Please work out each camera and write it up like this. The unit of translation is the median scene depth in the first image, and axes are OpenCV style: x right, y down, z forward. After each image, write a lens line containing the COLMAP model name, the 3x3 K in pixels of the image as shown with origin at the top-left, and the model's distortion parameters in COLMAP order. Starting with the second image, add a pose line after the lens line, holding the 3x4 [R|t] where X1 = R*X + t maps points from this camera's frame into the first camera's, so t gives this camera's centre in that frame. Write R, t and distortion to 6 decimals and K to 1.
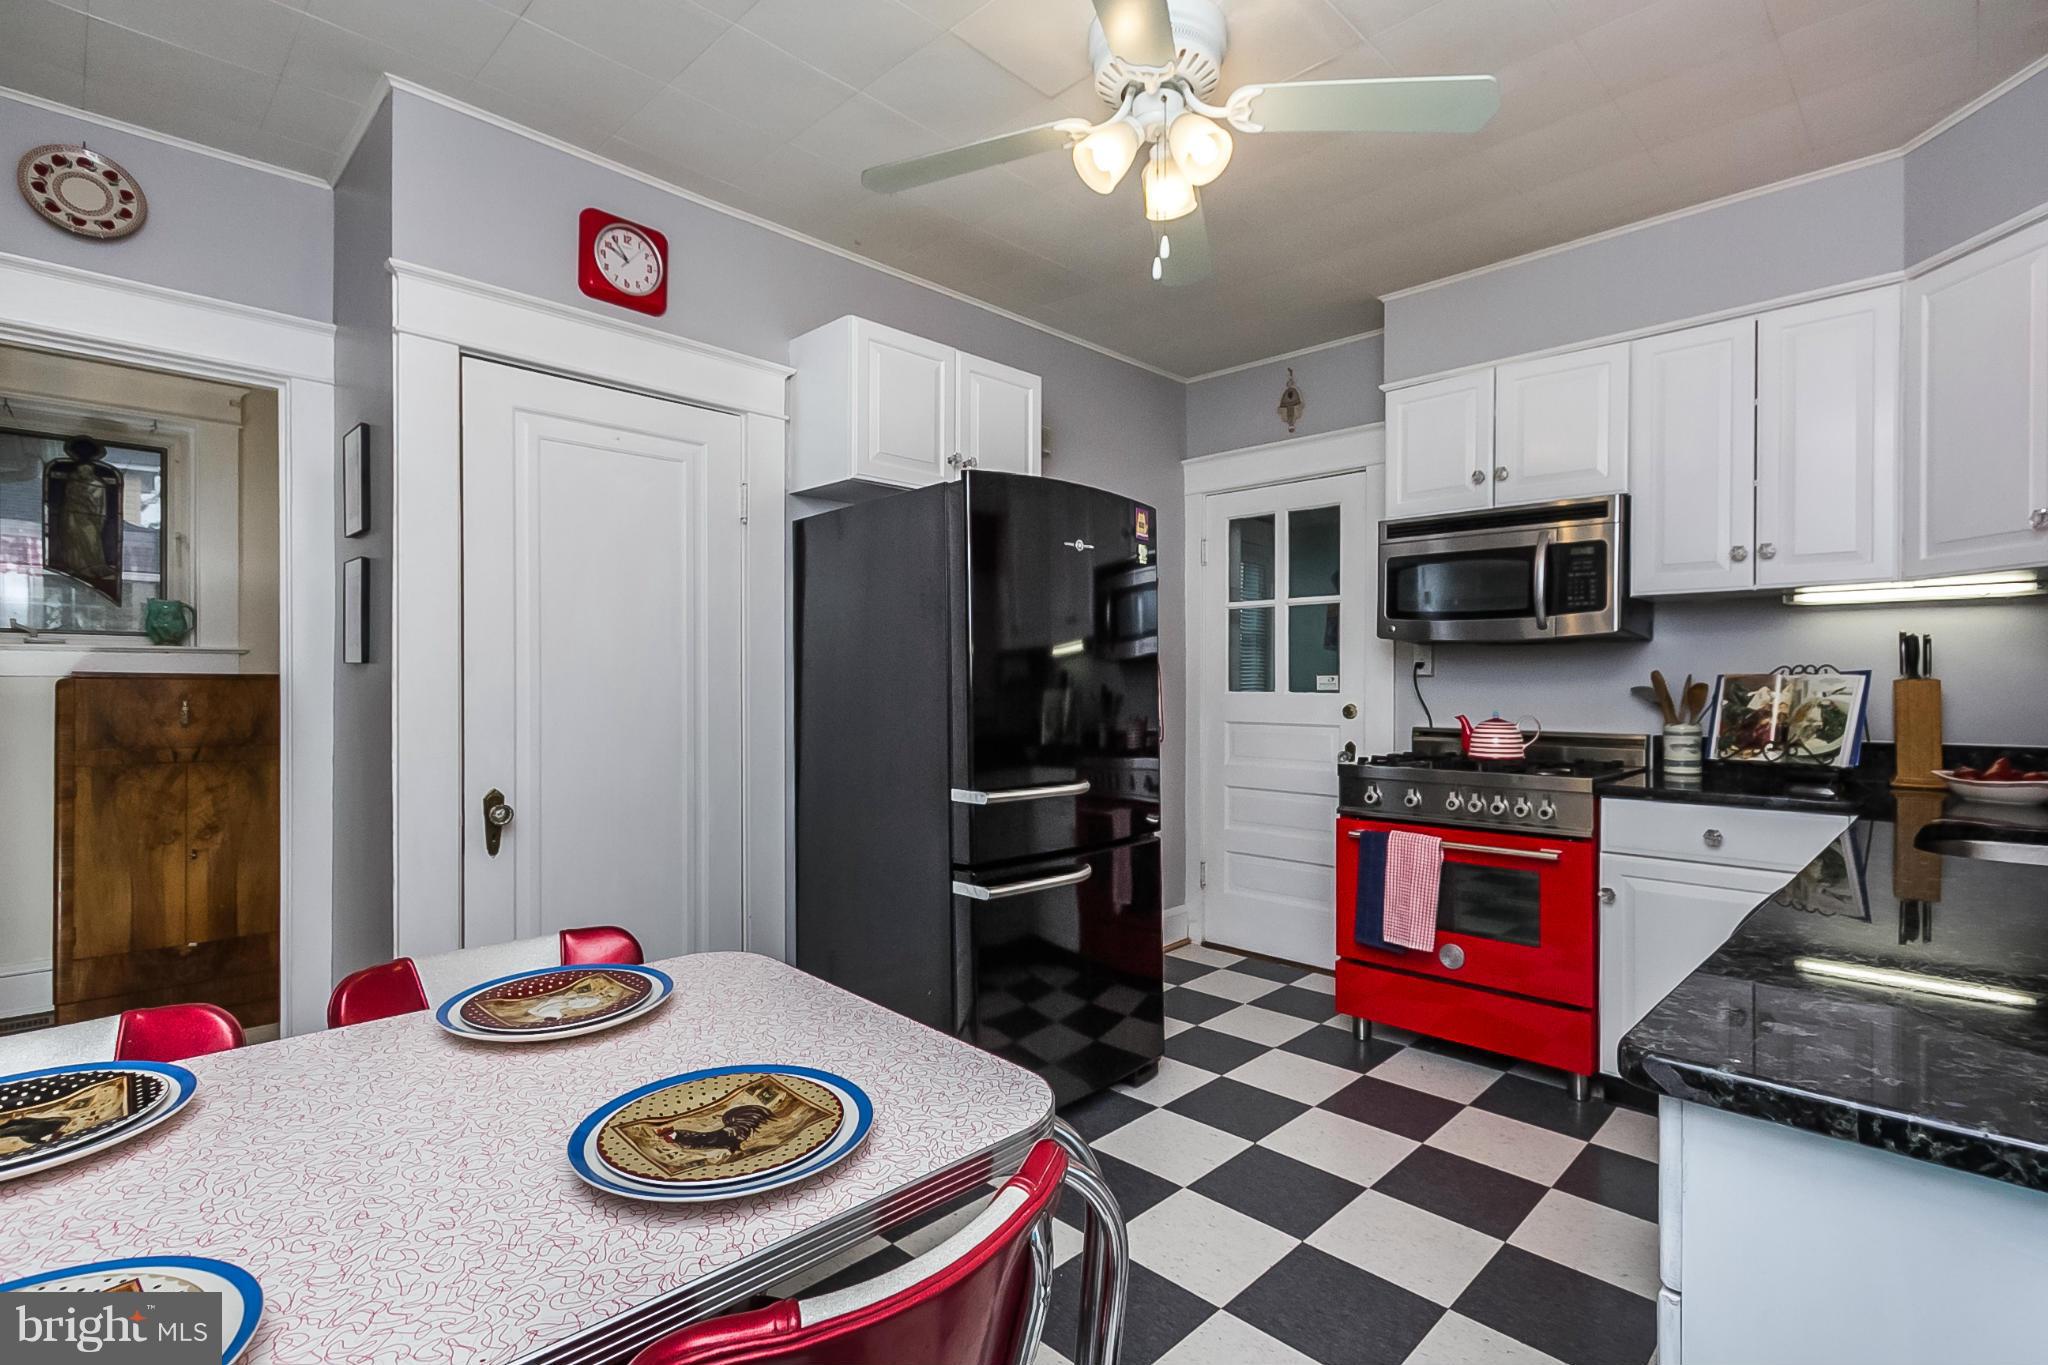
lens RADIAL K [[949.6, 0, 1076.4], [0, 949.6, 691.9], [0, 0, 1]] dist [0.002345, 0.000086]
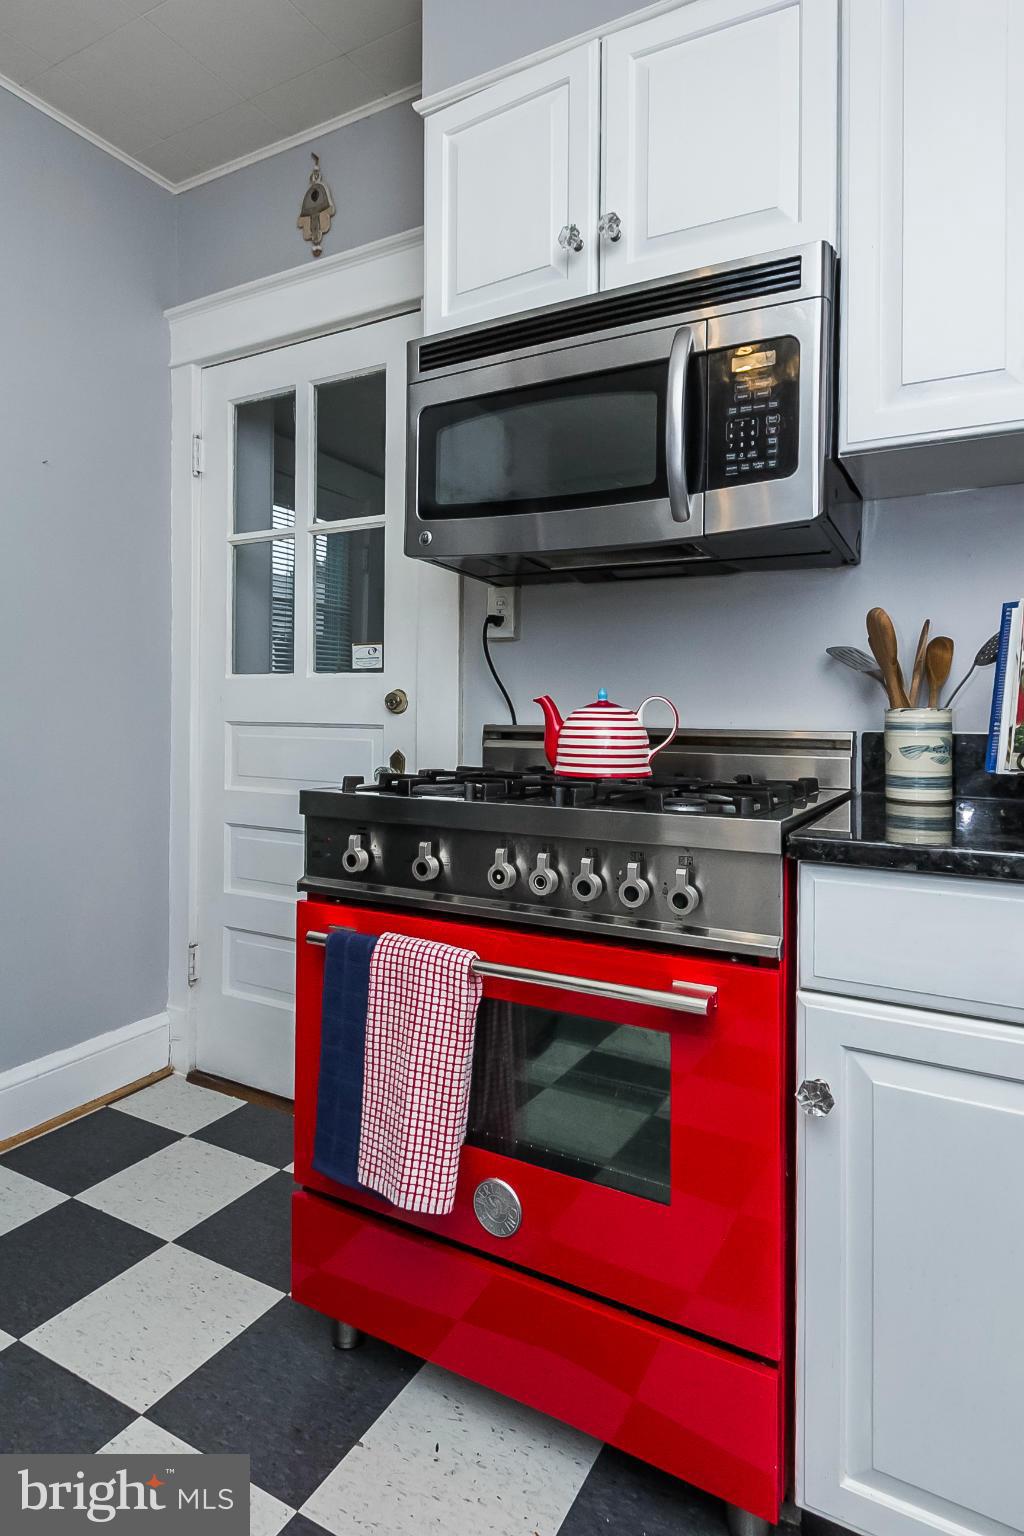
lens RADIAL K [[878.3, 0, 506.2], [0, 878.3, 698.5], [0, 0, 1]] dist [-0.000632, -0.000340]
pose [[0.969584, 0.010688, 0.244525, 0.286702], [-0.005839, 0.999772, -0.020546, 0.039194], [-0.244688, 0.018493, 0.969425, 0.569983]]
